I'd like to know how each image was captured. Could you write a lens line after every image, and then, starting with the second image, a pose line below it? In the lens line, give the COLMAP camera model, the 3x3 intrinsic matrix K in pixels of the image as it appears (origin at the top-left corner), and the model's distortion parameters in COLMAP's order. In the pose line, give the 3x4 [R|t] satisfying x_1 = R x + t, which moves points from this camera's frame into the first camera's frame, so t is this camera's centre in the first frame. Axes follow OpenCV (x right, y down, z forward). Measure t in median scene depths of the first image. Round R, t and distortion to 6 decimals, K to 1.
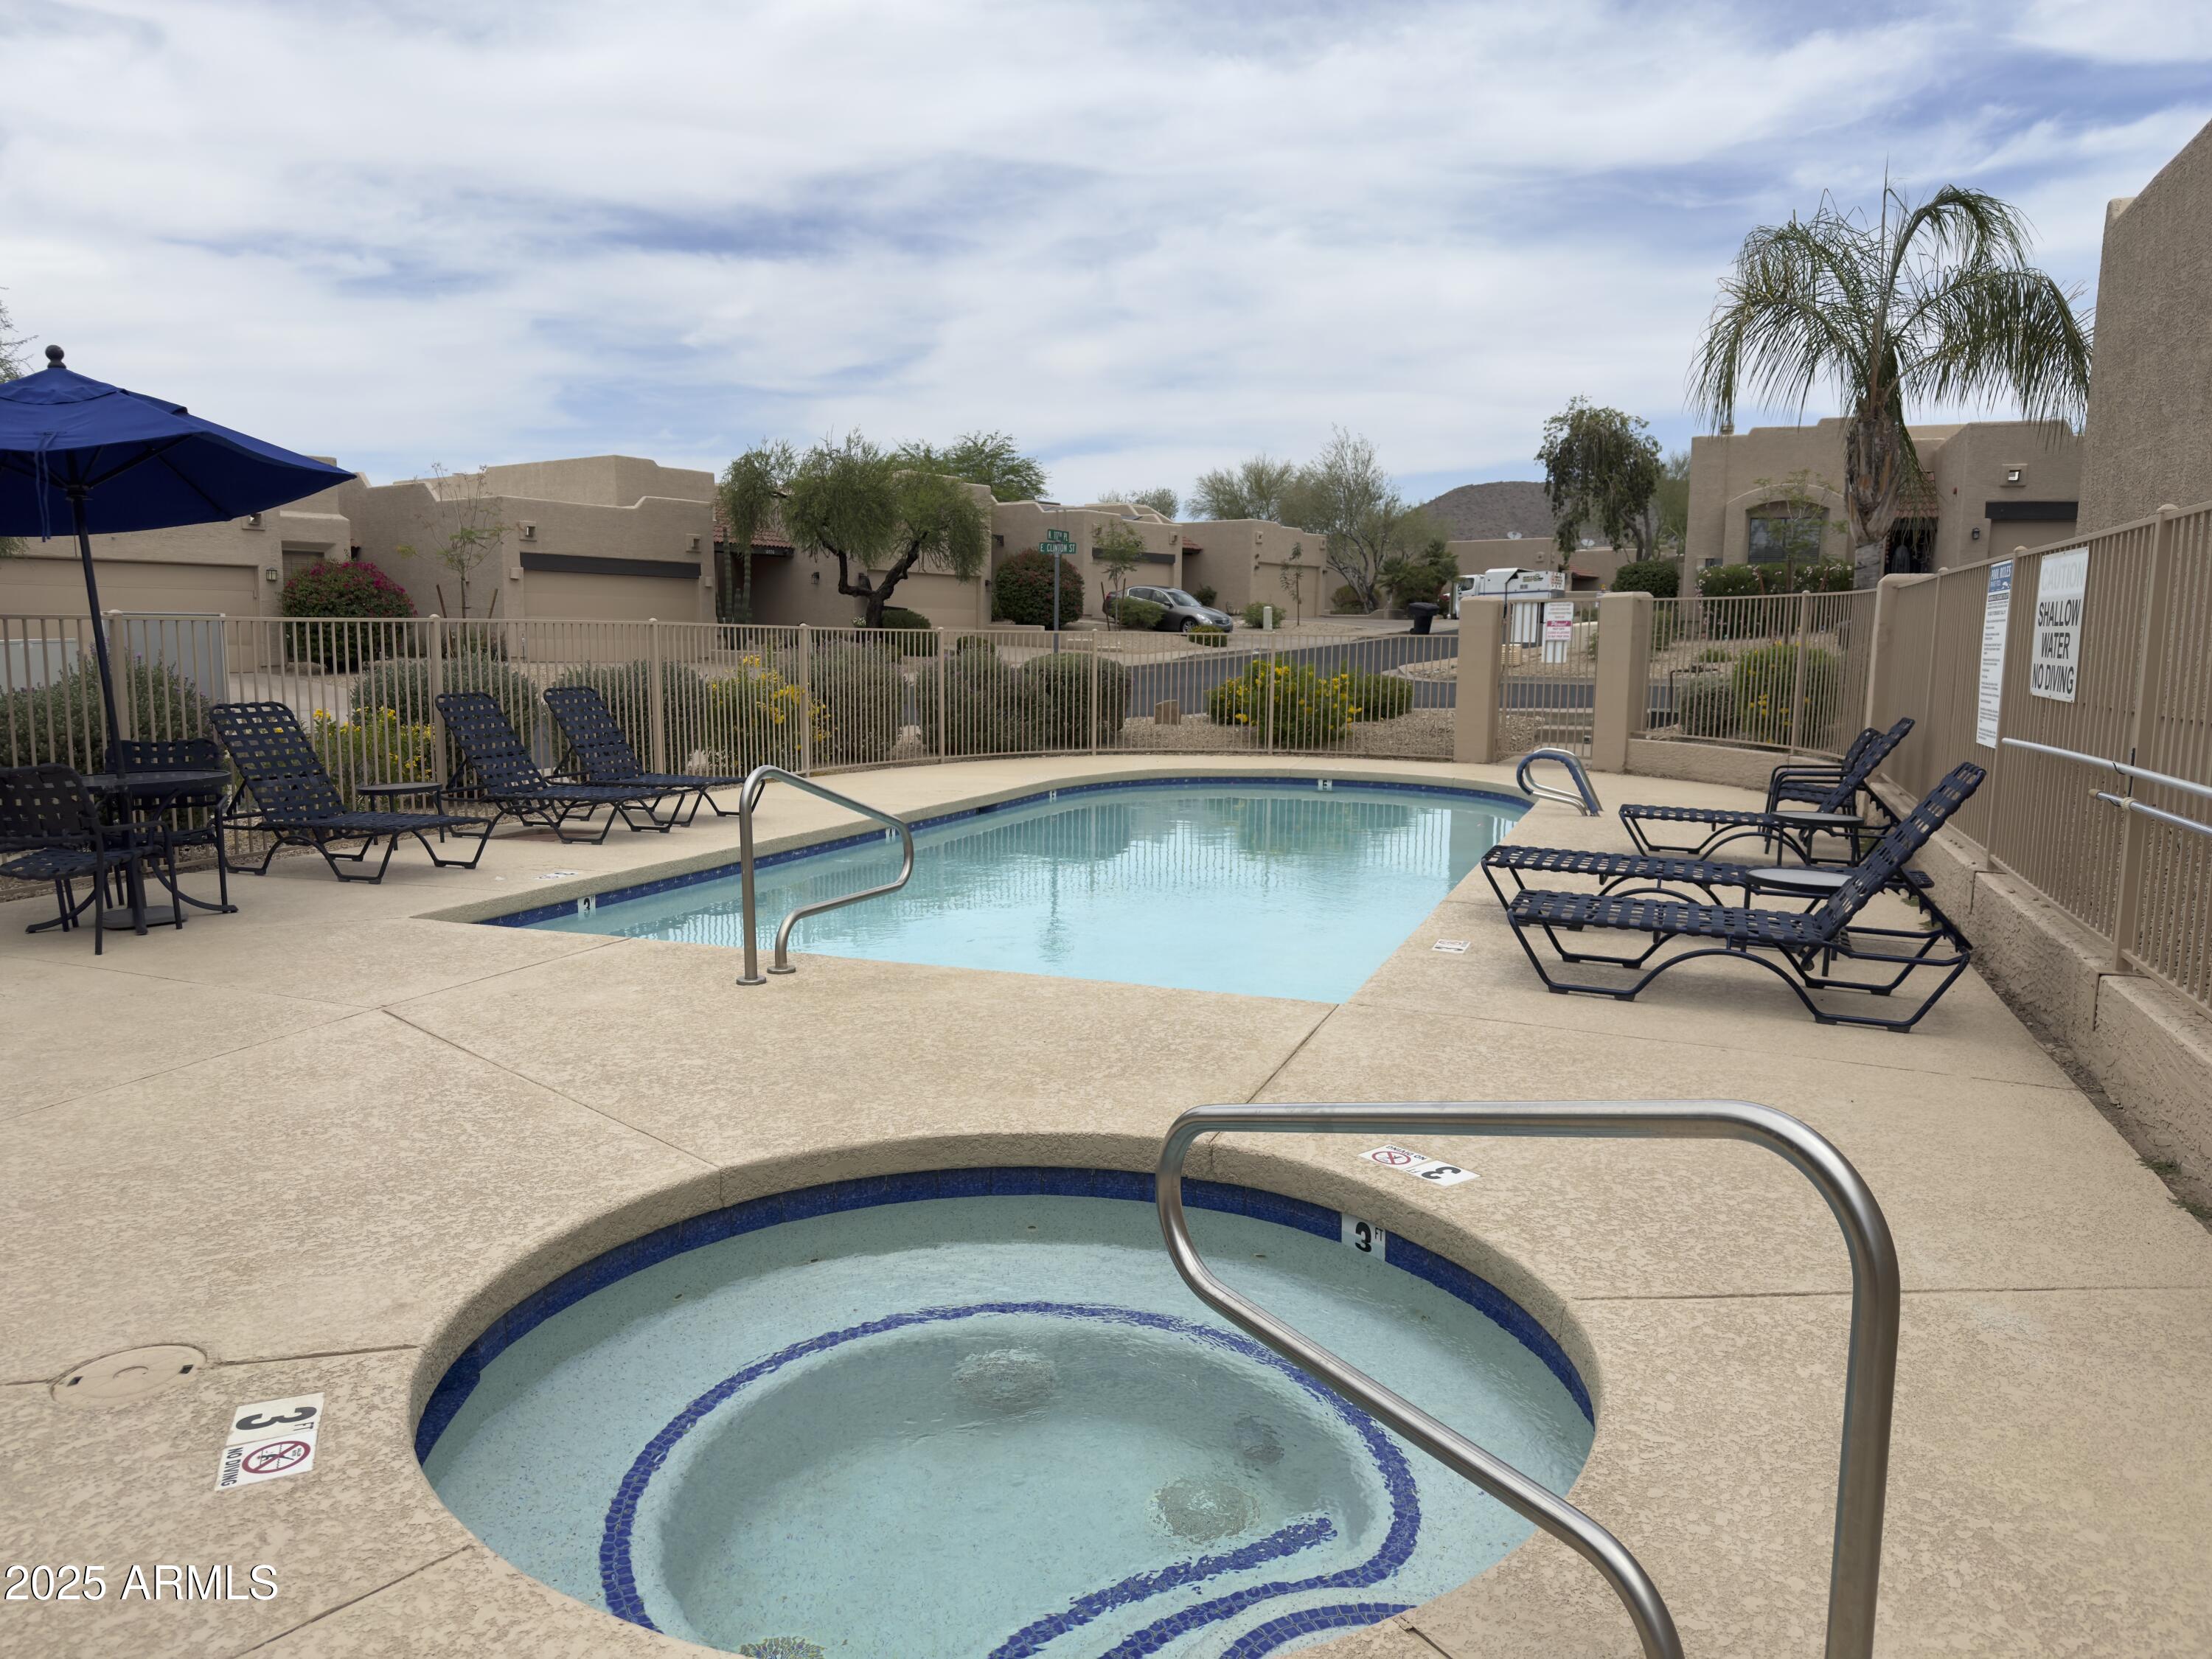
lens RADIAL K [[1524.1, 0, 1131.0], [0, 1524.1, 832.1], [0, 0, 1]] dist [0.020990, -0.044616]
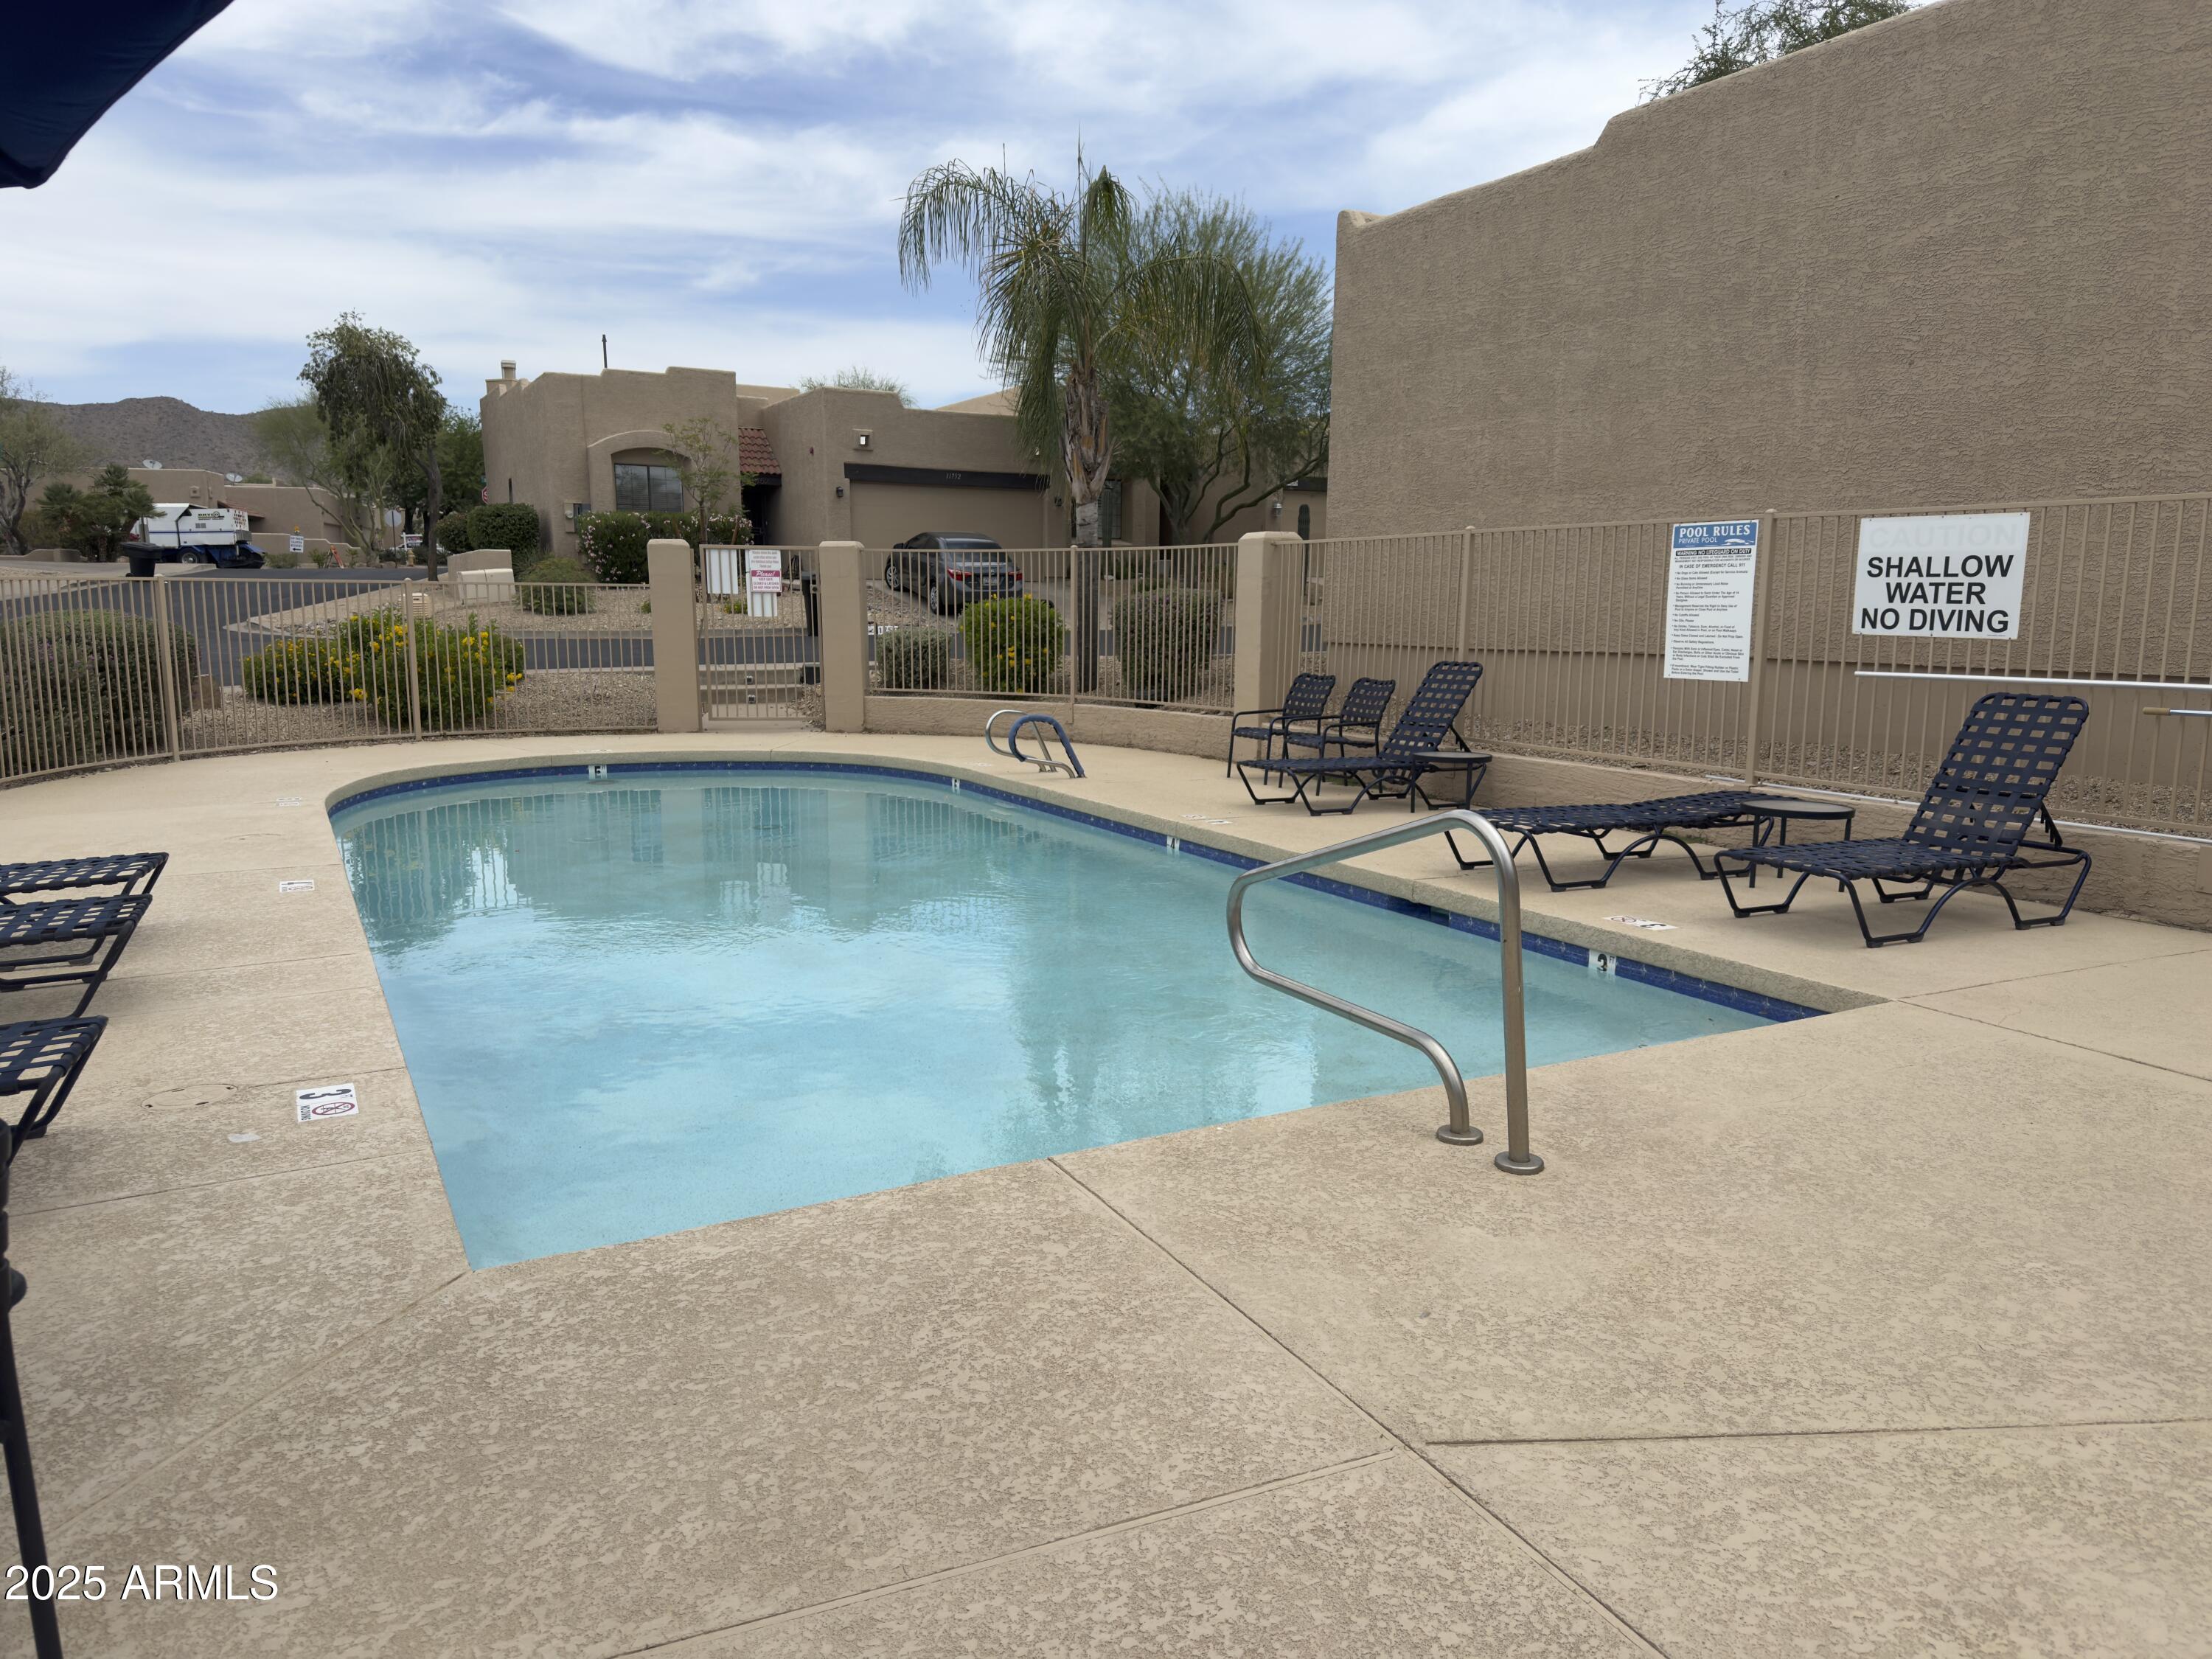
lens RADIAL K [[1524.1, 0, 1131.0], [0, 1524.1, 832.1], [0, 0, 1]] dist [0.020990, -0.044616]
pose [[0.672175, -0.114359, 0.731508, -0.276002], [0.089766, 0.993299, 0.072801, -0.032591], [-0.734931, 0.016730, 0.677936, 0.244287]]
